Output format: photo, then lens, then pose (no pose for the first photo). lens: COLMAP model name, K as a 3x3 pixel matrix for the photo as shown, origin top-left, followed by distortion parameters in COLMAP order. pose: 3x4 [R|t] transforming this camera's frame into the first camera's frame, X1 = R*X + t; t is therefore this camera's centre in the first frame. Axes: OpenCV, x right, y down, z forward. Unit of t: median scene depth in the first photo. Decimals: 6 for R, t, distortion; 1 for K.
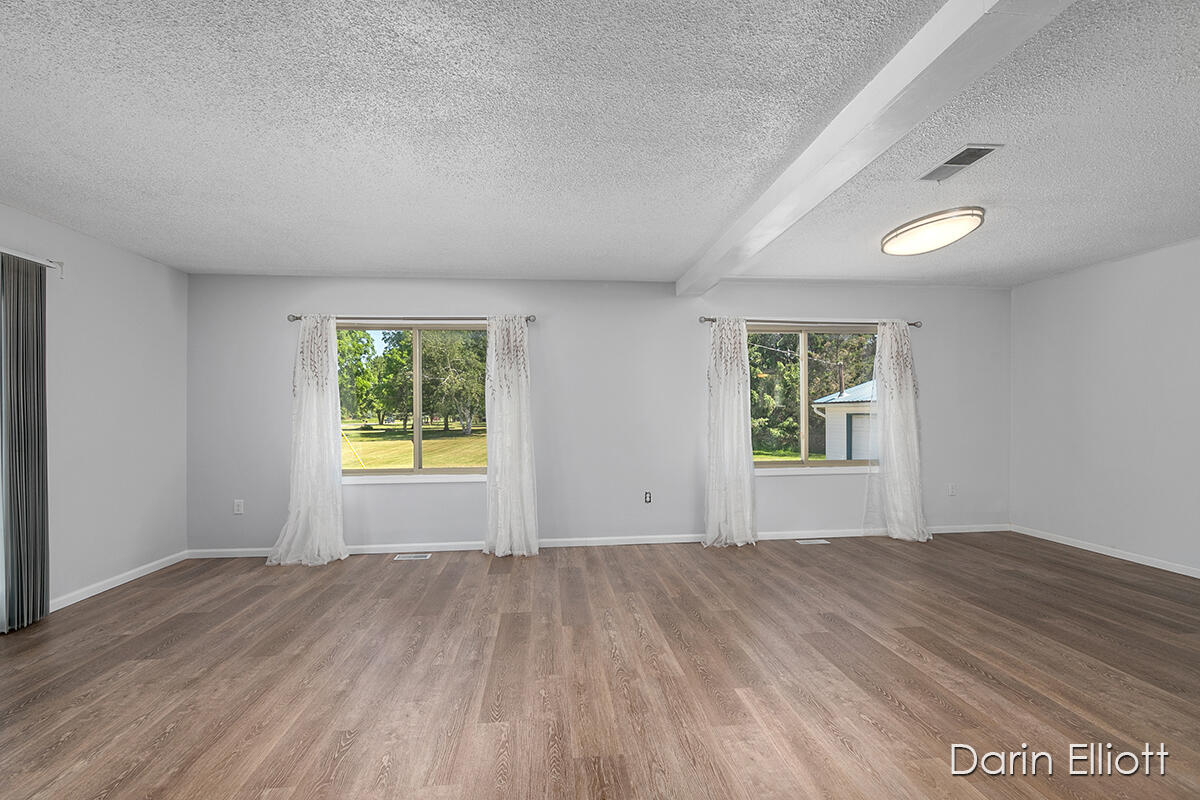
lens RADIAL K [[550.1, 0, 604.4], [0, 550.1, 406.6], [0, 0, 1]] dist [-0.019571, 0.000481]
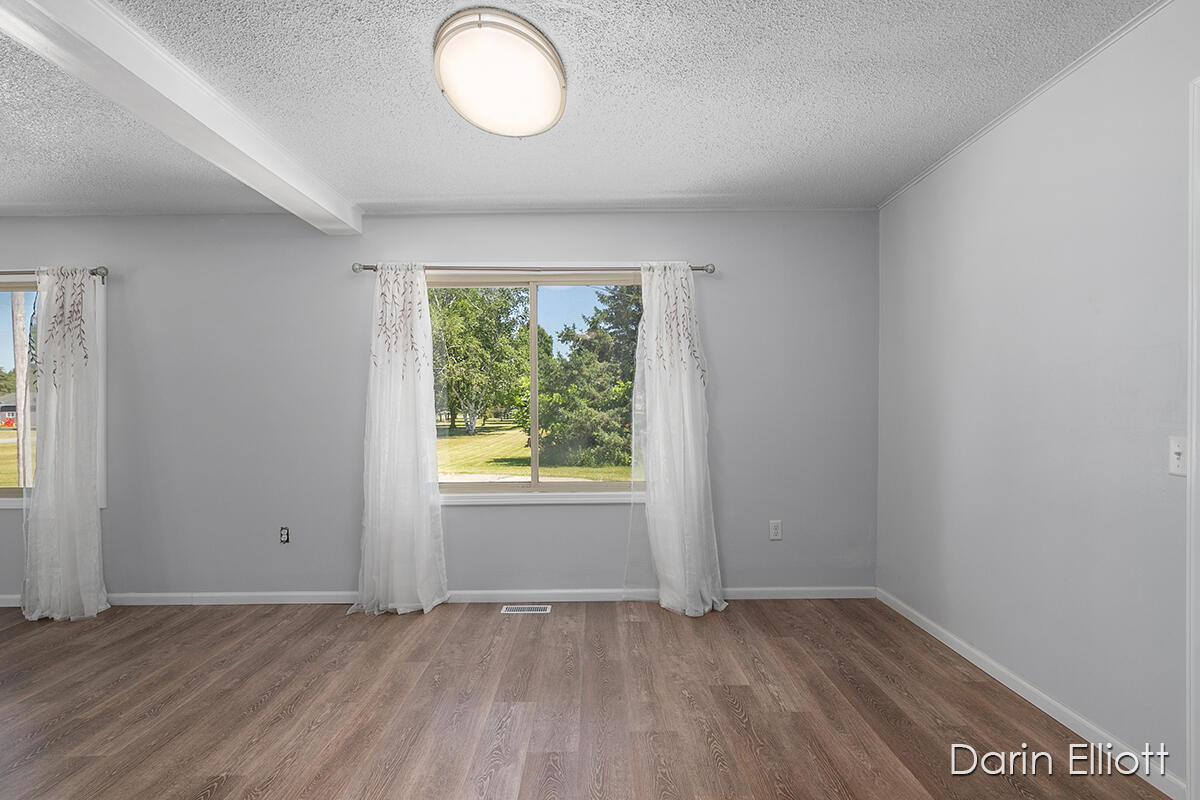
lens RADIAL K [[642.2, 0, 596.6], [0, 642.2, 404.4], [0, 0, 1]] dist [-0.011281, 0.001841]
pose [[0.995510, -0.001817, -0.094634, 0.655841], [0.002449, 0.999975, 0.006559, 0.001667], [0.094620, -0.006761, 0.995491, 0.317398]]
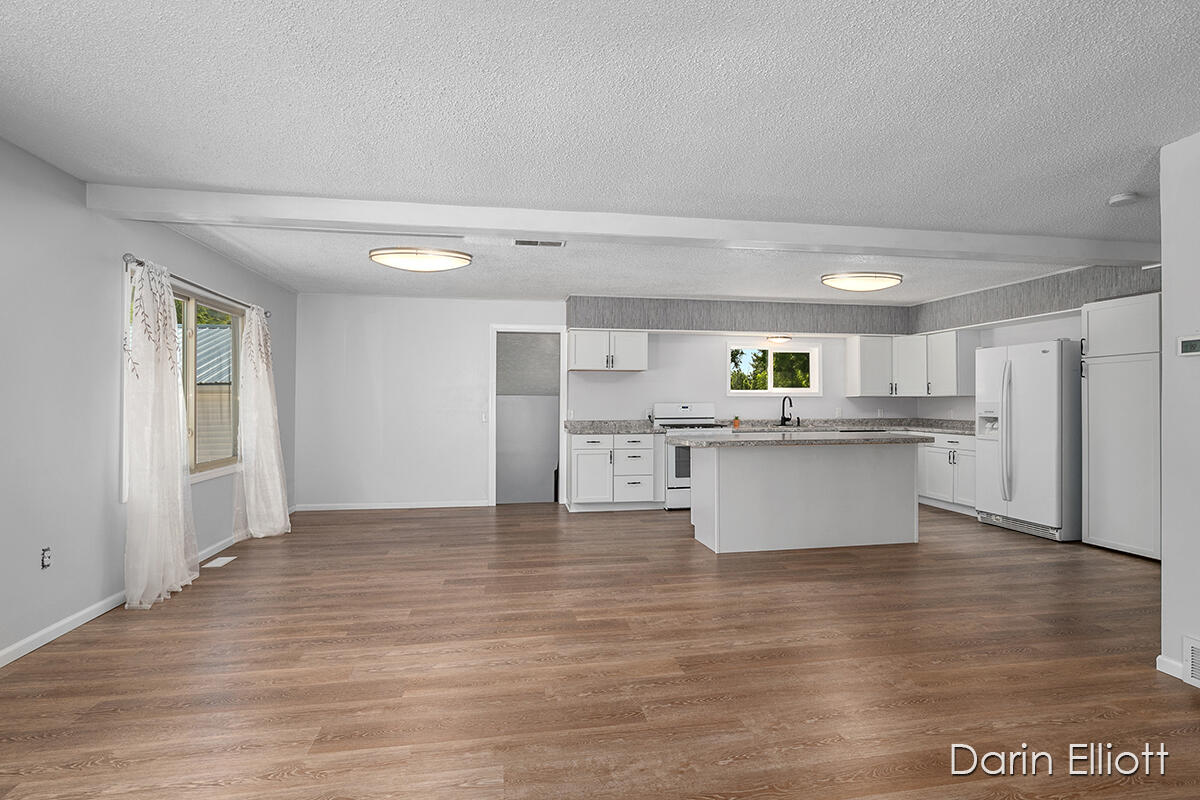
lens RADIAL K [[599.7, 0, 604.2], [0, 599.7, 395.7], [0, 0, 1]] dist [-0.011926, 0.000321]
pose [[-0.067261, 0.018271, 0.997568, -0.673513], [-0.011100, 0.999757, -0.019060, 0.010936], [-0.997674, -0.012355, -0.067042, 0.599251]]
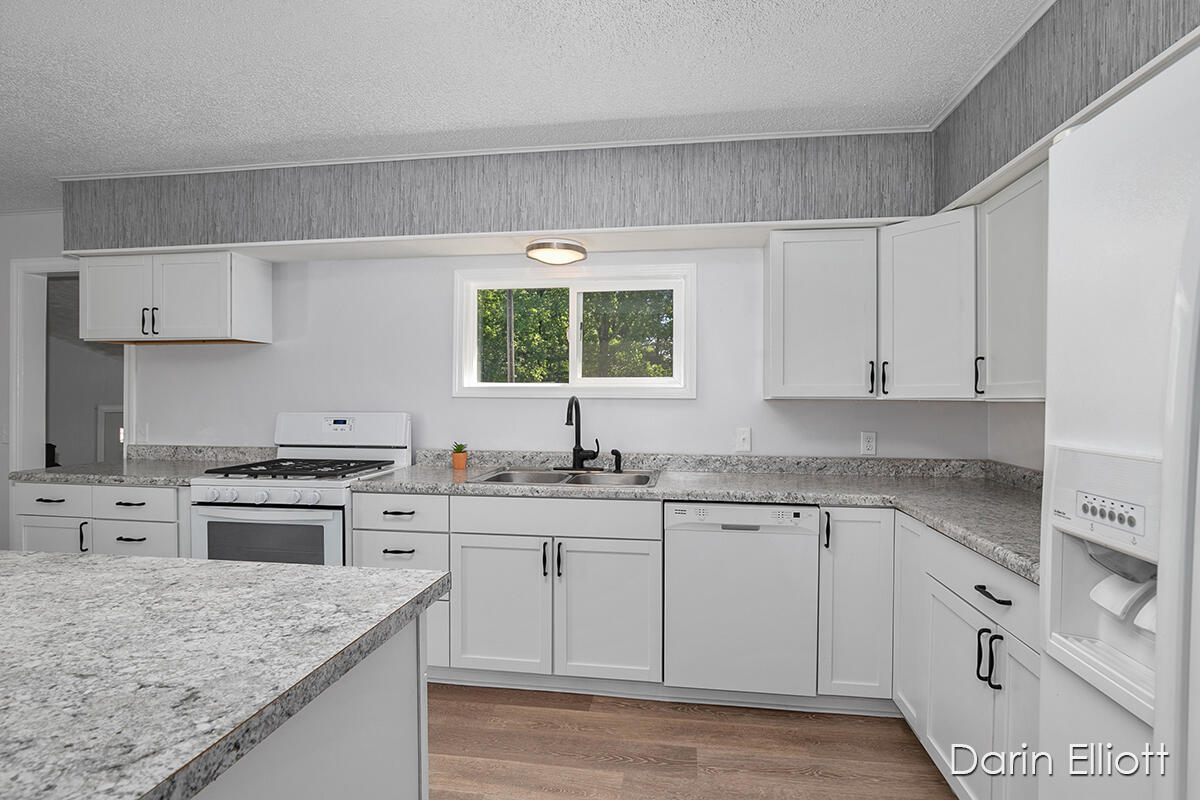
lens RADIAL K [[584.7, 0, 604.8], [0, 584.7, 399.3], [0, 0, 1]] dist [-0.011128, -0.000131]
pose [[0.249090, -0.000047, 0.968480, 0.393250], [-0.016723, 0.999851, 0.004350, -0.028280], [-0.968336, -0.017280, 0.249052, -0.255938]]
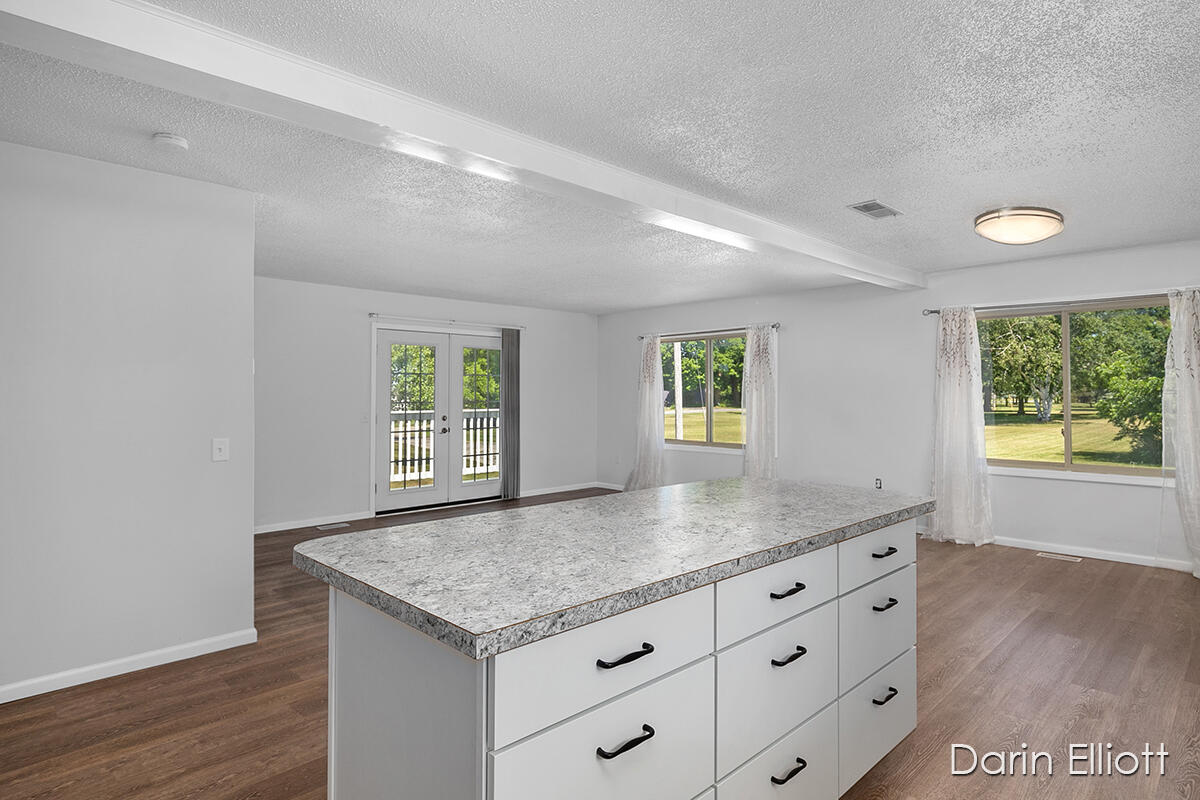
lens RADIAL K [[642.2, 0, 618.3], [0, 642.2, 377.1], [0, 0, 1]] dist [-0.011281, 0.001841]
pose [[0.639951, -0.012825, -0.768309, 0.877178], [0.005727, 0.999913, -0.011921, -0.035626], [0.768395, 0.003229, 0.639968, -0.226235]]
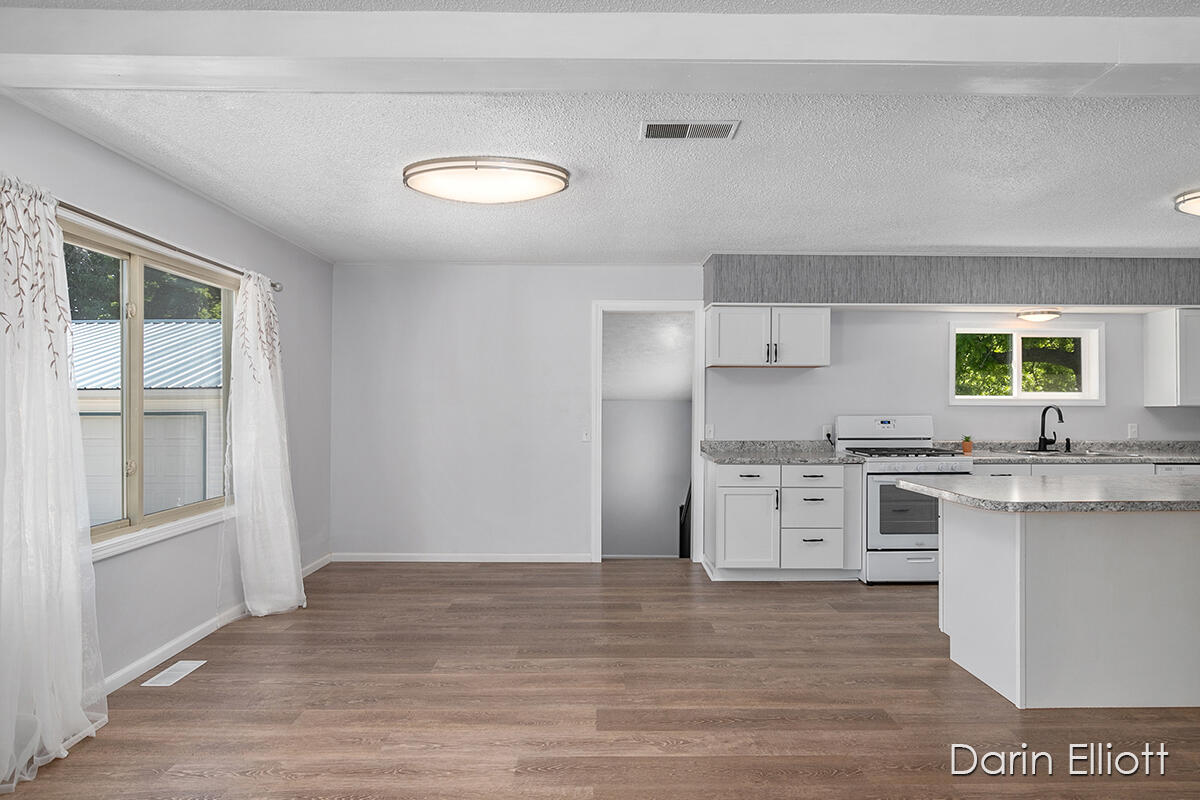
lens RADIAL K [[642.2, 0, 603.0], [0, 642.2, 400.5], [0, 0, 1]] dist [-0.011281, 0.001841]
pose [[0.093134, 0.012212, 0.995579, -0.223242], [-0.015090, 0.999827, -0.010852, -0.010746], [-0.995539, -0.014012, 0.093302, 0.669566]]
